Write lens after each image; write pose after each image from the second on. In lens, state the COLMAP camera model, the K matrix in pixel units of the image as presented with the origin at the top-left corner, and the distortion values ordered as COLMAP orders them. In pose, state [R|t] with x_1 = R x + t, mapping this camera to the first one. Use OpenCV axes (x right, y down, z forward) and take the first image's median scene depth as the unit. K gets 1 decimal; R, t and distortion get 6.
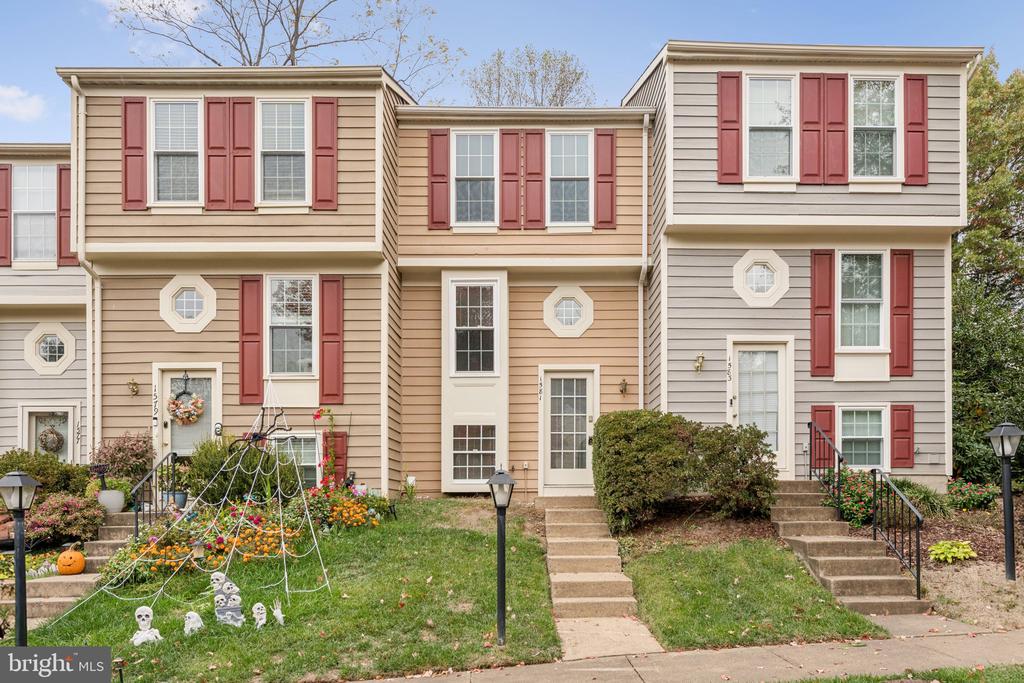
lens RADIAL K [[719.6, 0, 512.0], [0, 719.6, 341.5], [0, 0, 1]] dist [0.003641, 0.001352]
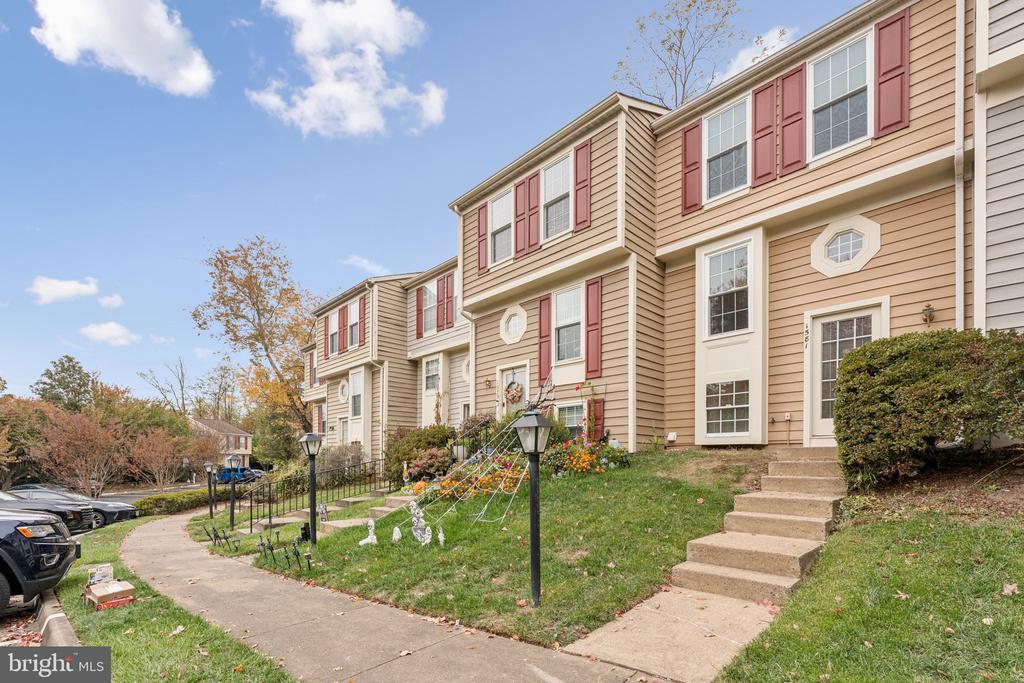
lens RADIAL K [[438.5, 0, 510.8], [0, 438.5, 408.3], [0, 0, 1]] dist [-0.002632, -0.000388]
pose [[0.685887, -0.077012, -0.723622, 0.193209], [0.153929, 0.987238, 0.040834, 0.080062], [0.711242, -0.139394, 0.688988, 0.332464]]
